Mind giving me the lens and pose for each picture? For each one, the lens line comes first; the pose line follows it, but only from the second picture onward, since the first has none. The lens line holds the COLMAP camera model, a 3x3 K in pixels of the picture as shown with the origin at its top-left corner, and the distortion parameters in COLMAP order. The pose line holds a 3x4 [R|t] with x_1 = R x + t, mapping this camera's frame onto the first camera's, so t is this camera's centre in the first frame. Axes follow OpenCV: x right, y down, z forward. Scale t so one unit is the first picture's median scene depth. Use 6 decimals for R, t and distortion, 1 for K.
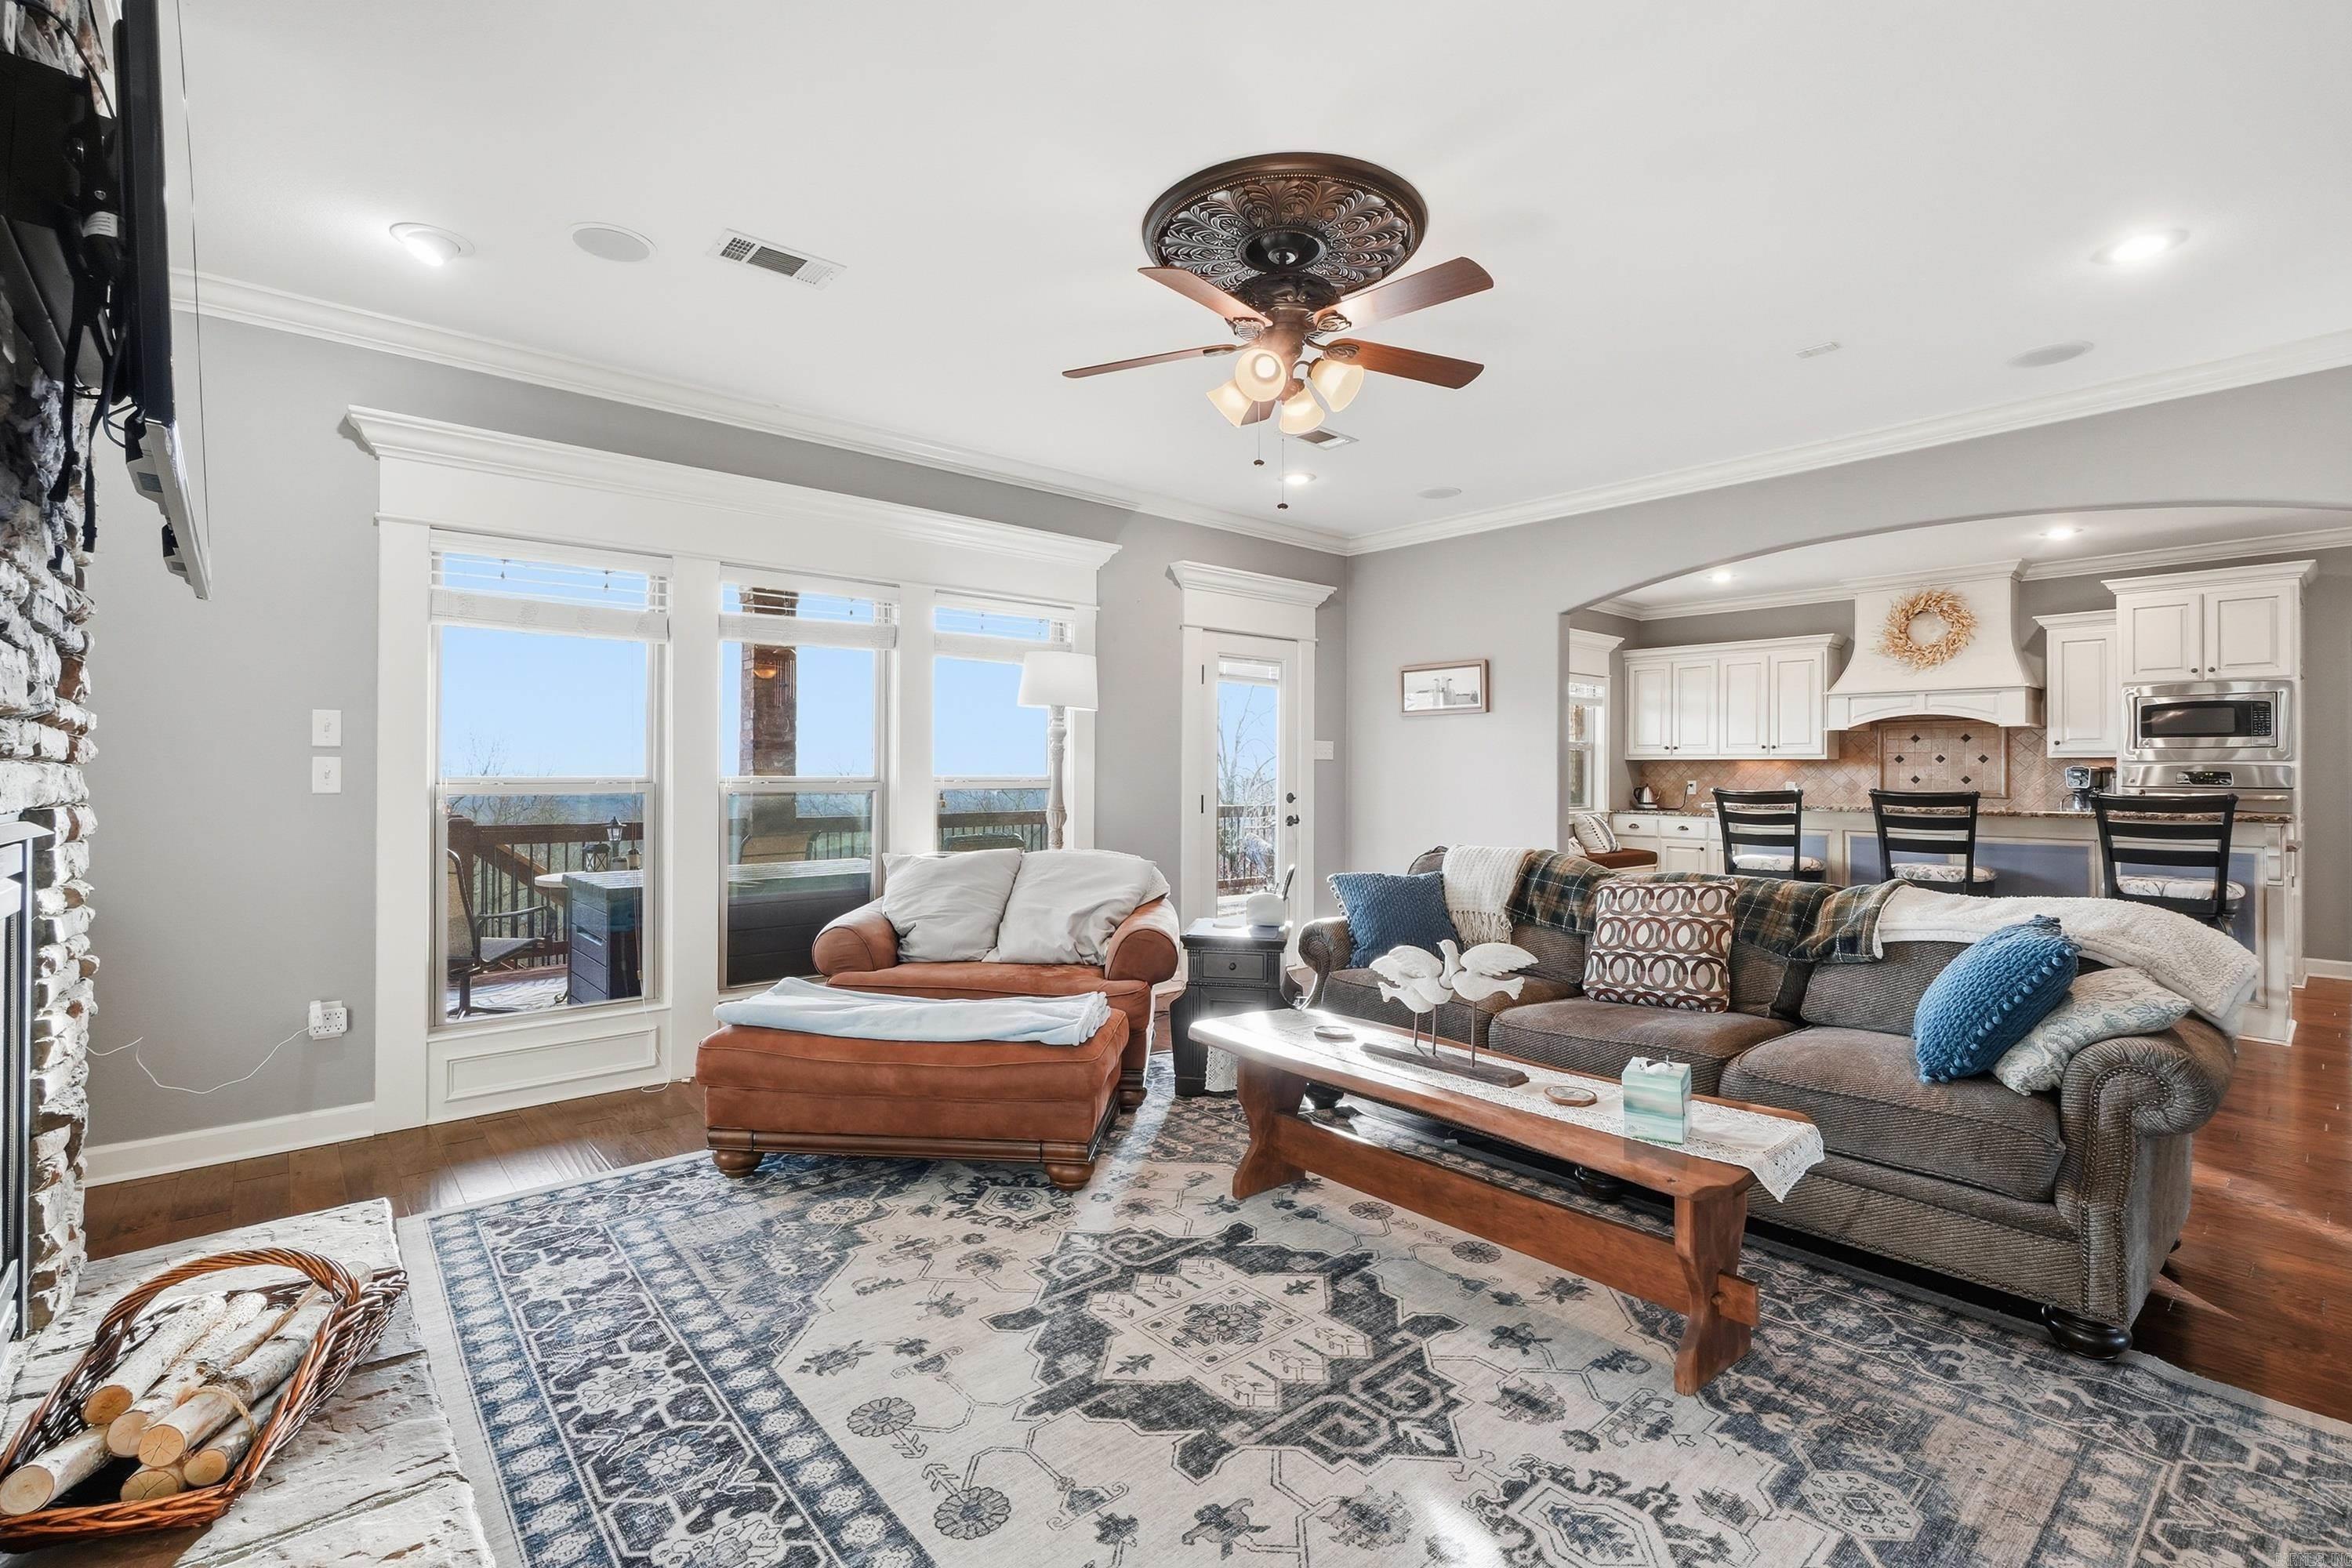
lens RADIAL K [[1042.5, 0, 1166.4], [0, 1042.5, 764.6], [0, 0, 1]] dist [-0.001071, 0.000467]
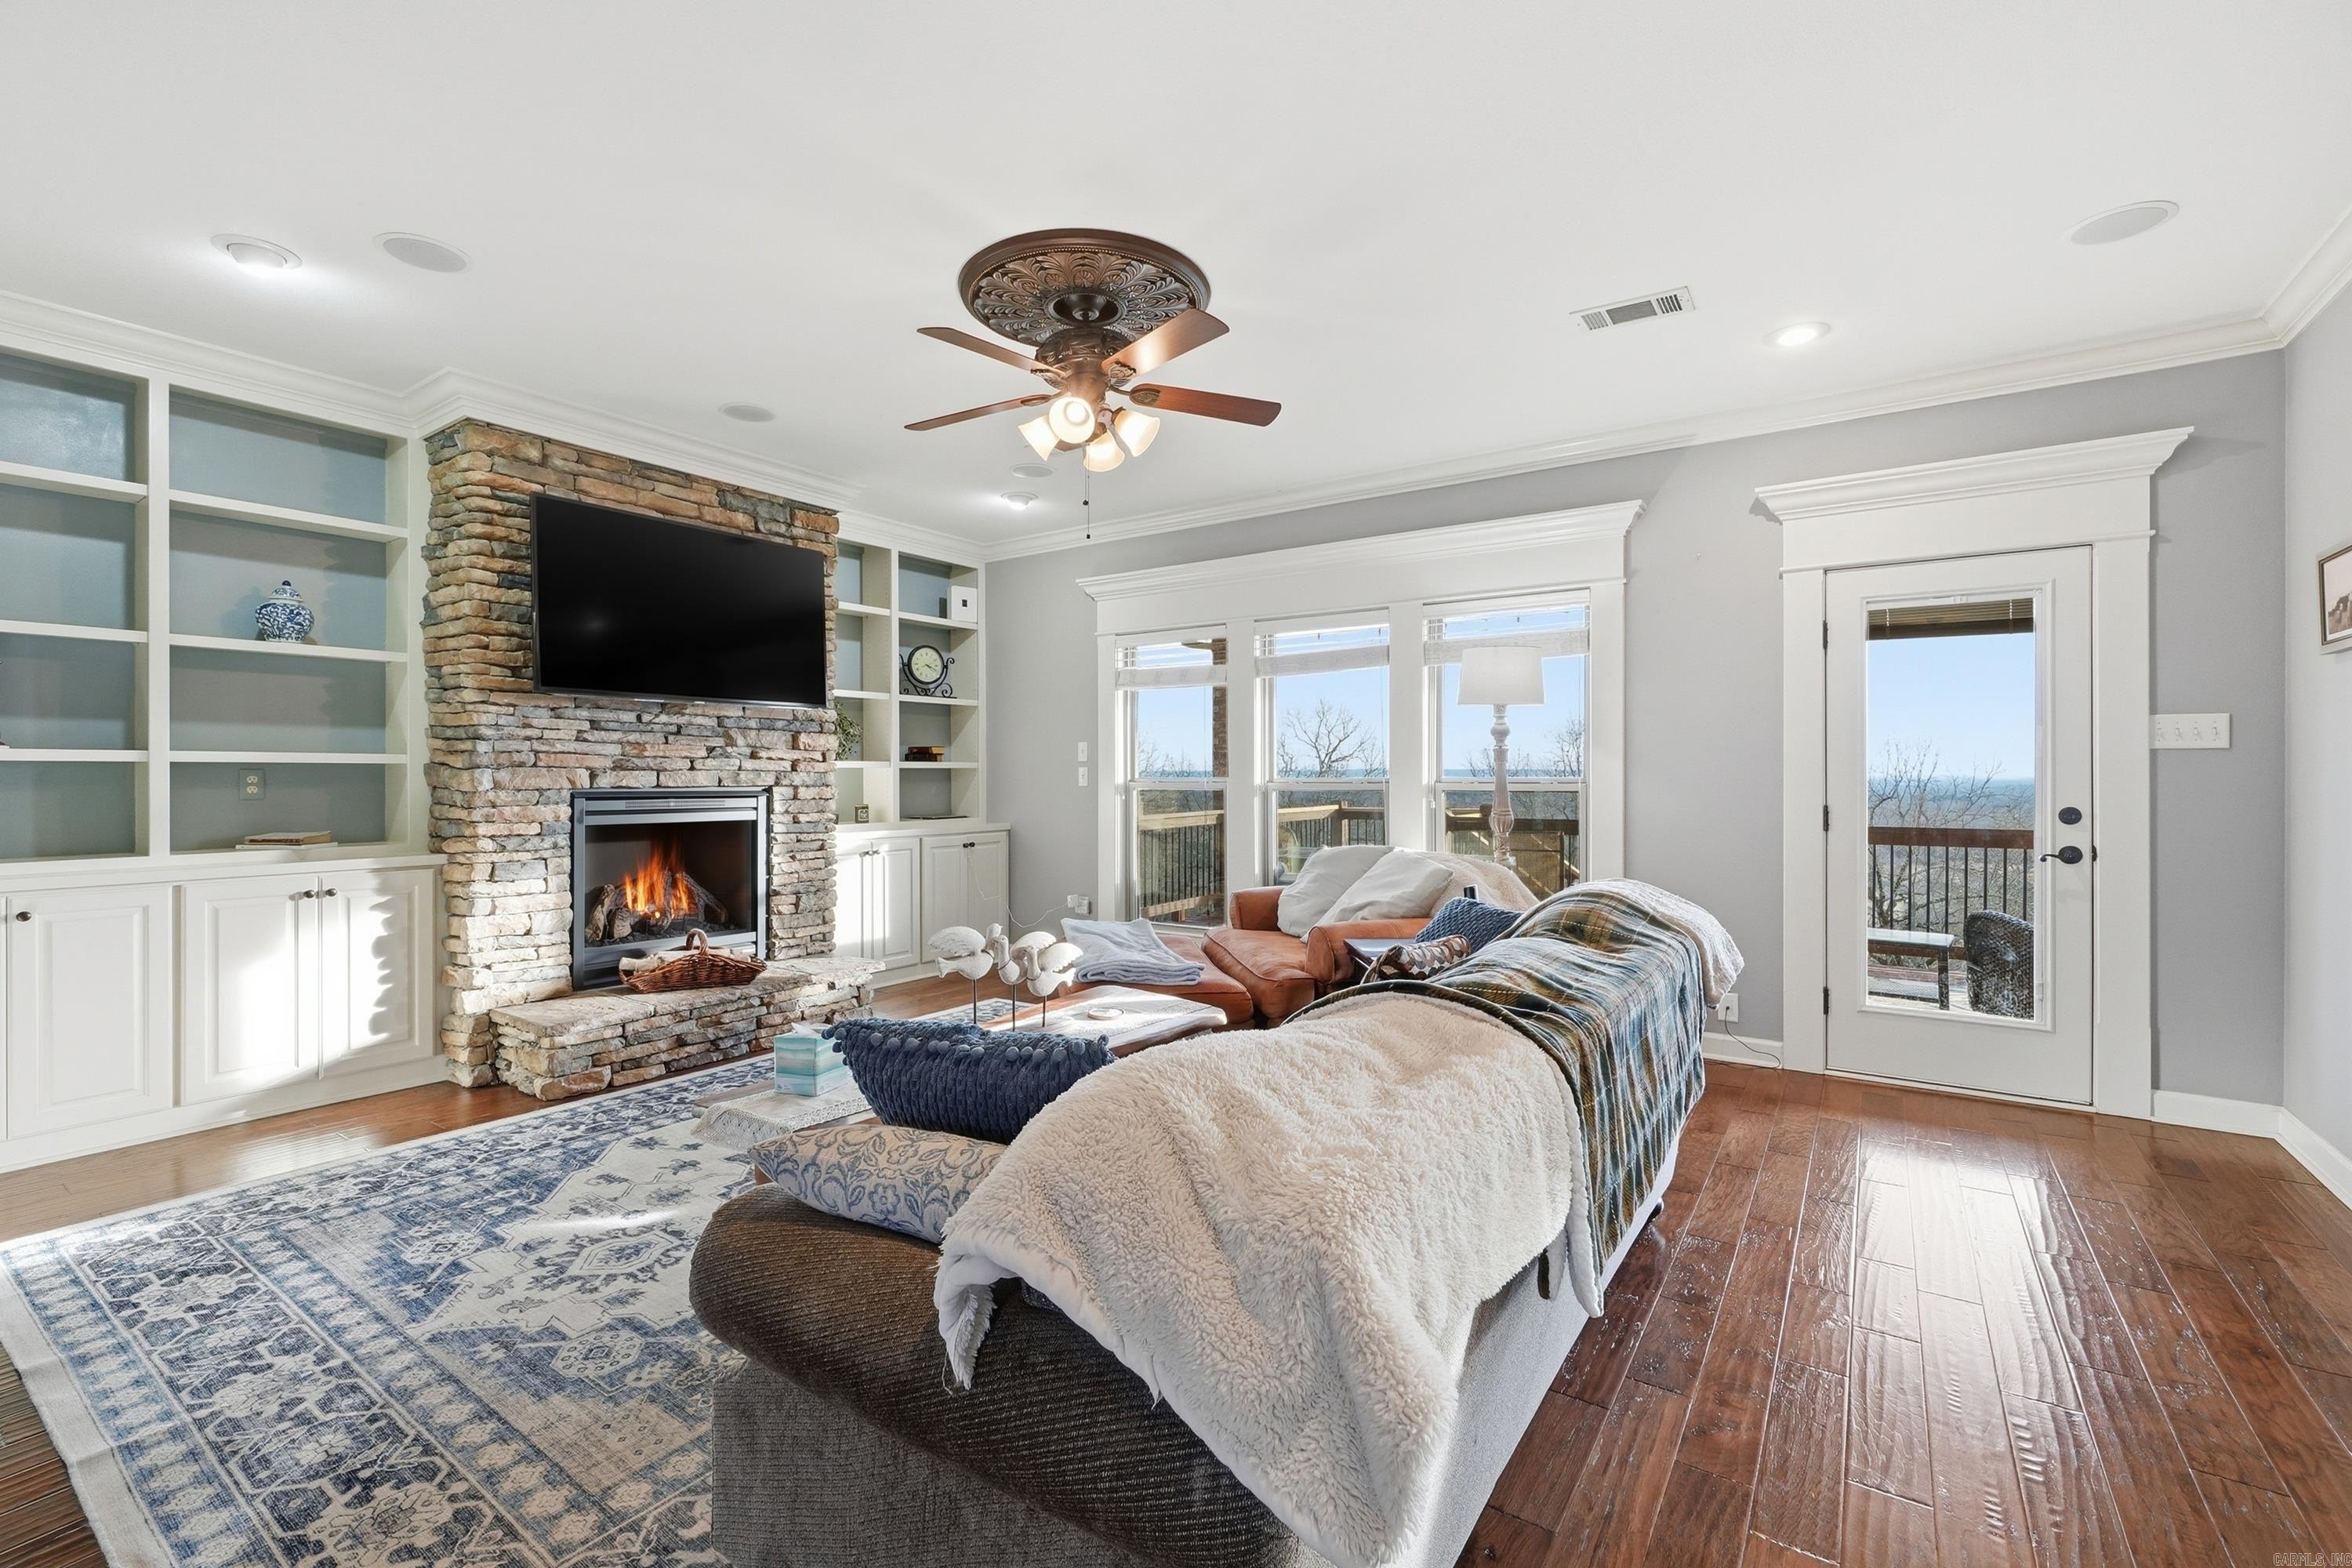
lens RADIAL K [[1027.5, 0, 1179.6], [0, 1027.5, 768.1], [0, 0, 1]] dist [-0.002023, 0.000094]
pose [[0.249319, -0.007423, -0.968393, 1.348551], [0.006695, 0.999960, -0.005942, 0.012746], [0.968398, -0.005002, 0.249358, 0.907837]]
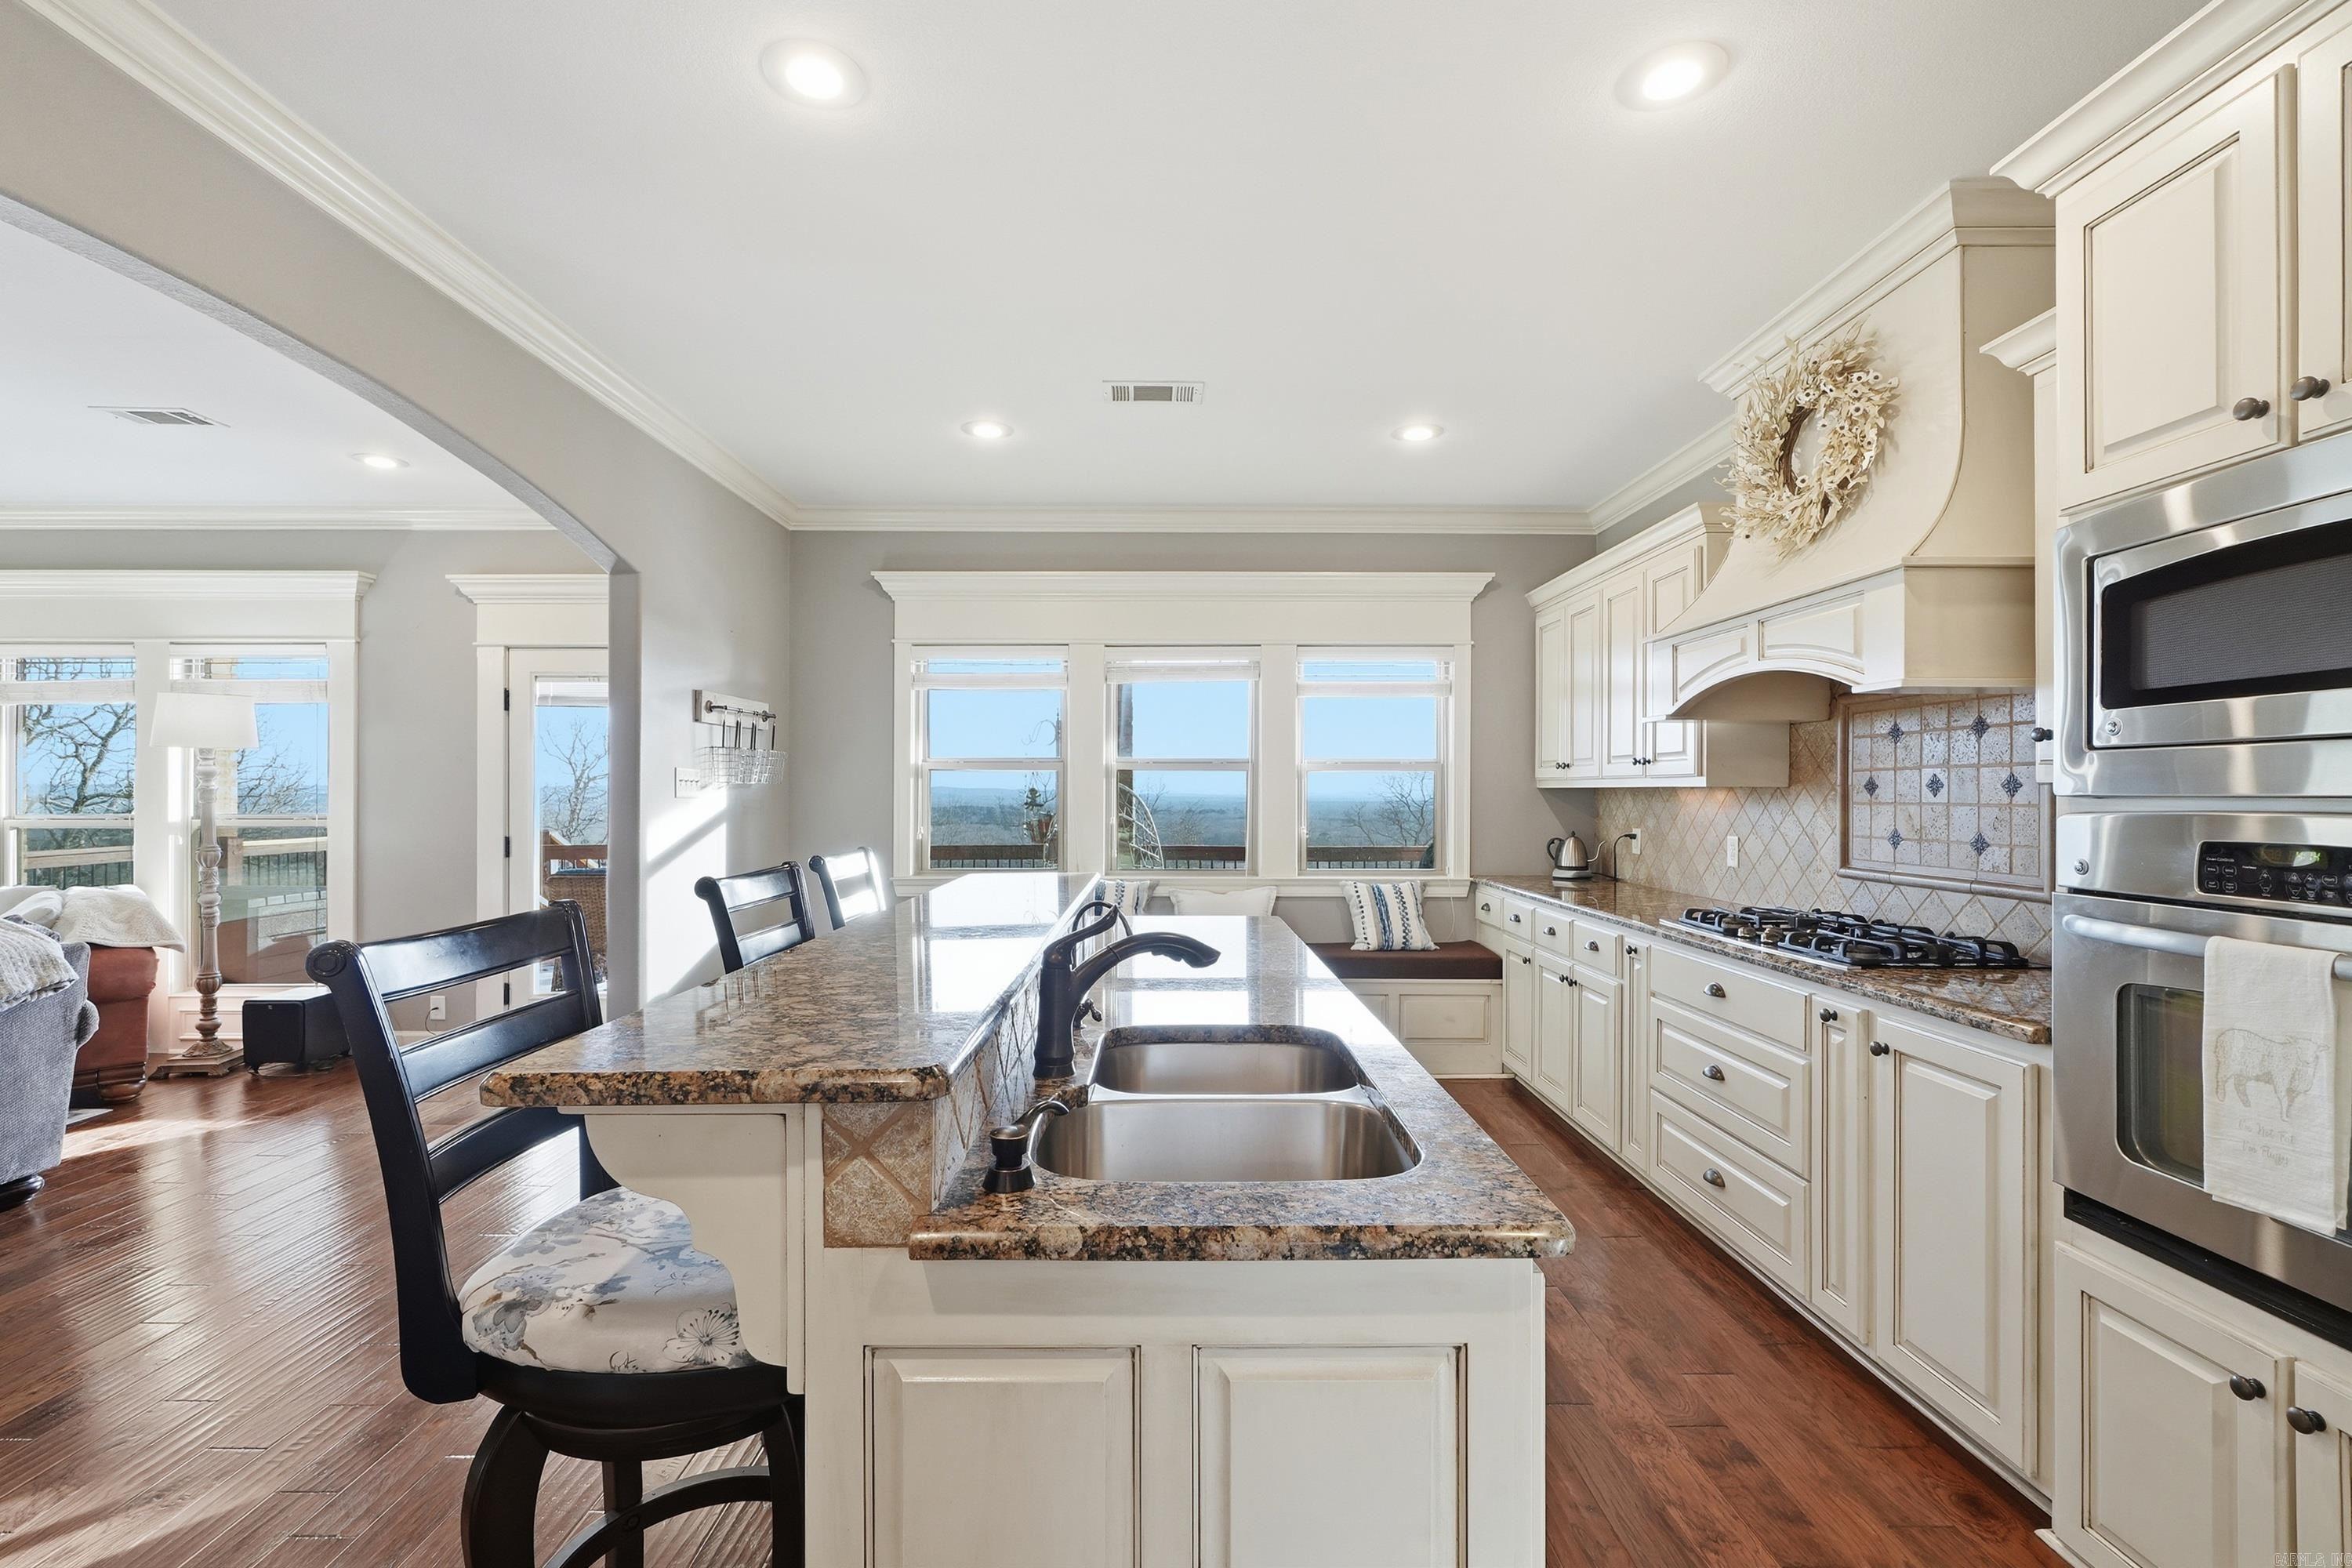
lens RADIAL K [[1017.3, 0, 1176.0], [0, 1017.3, 784.0], [0, 0, 1]] dist [0.000058, 0.001219]
pose [[0.762482, -0.006538, -0.646976, 2.316918], [0.004815, 0.999979, -0.004431, -0.016987], [0.646991, 0.000263, 0.762497, 1.598619]]
